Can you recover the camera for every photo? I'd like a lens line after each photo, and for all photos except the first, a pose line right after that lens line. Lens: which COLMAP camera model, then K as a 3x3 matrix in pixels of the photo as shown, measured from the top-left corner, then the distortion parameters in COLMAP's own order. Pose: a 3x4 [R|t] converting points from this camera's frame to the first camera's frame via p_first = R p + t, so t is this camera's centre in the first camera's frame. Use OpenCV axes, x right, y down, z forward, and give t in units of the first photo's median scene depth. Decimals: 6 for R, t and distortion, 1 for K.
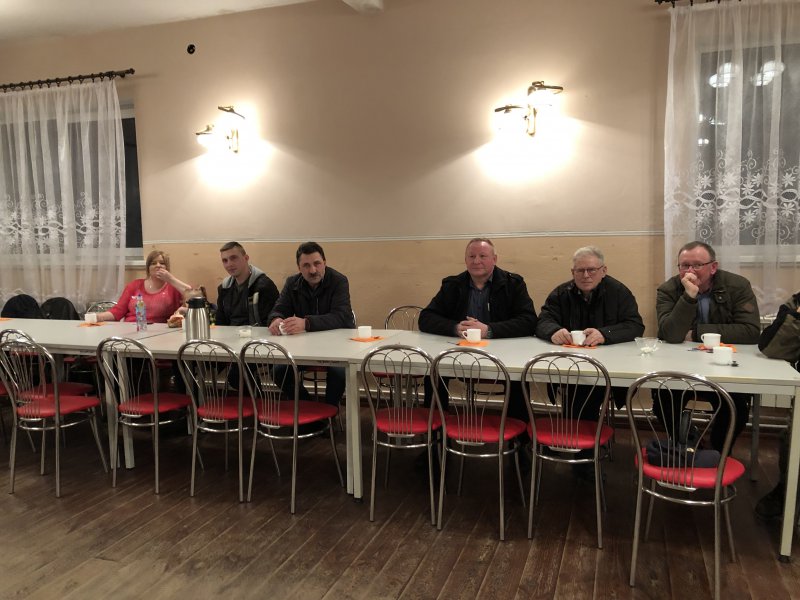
lens RADIAL K [[654.8, 0, 400.0], [0, 654.8, 300.0], [0, 0, 1]] dist [0.006849, 0.009405]
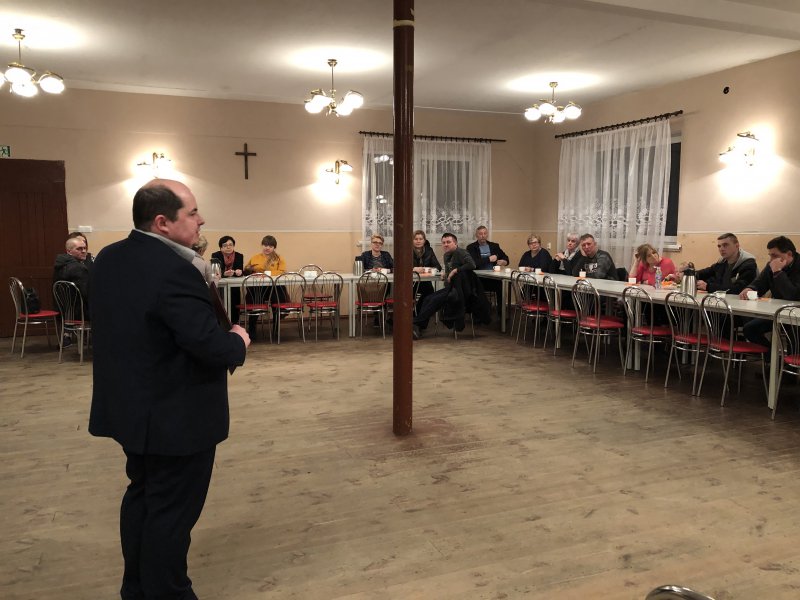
lens RADIAL K [[654.8, 0, 400.0], [0, 654.8, 300.0], [0, 0, 1]] dist [0.006849, 0.009405]
pose [[0.660964, 0.104760, -0.743069, 0.281076], [-0.092251, 0.994040, 0.058084, 0.030235], [0.744726, 0.030158, 0.666689, -0.380937]]
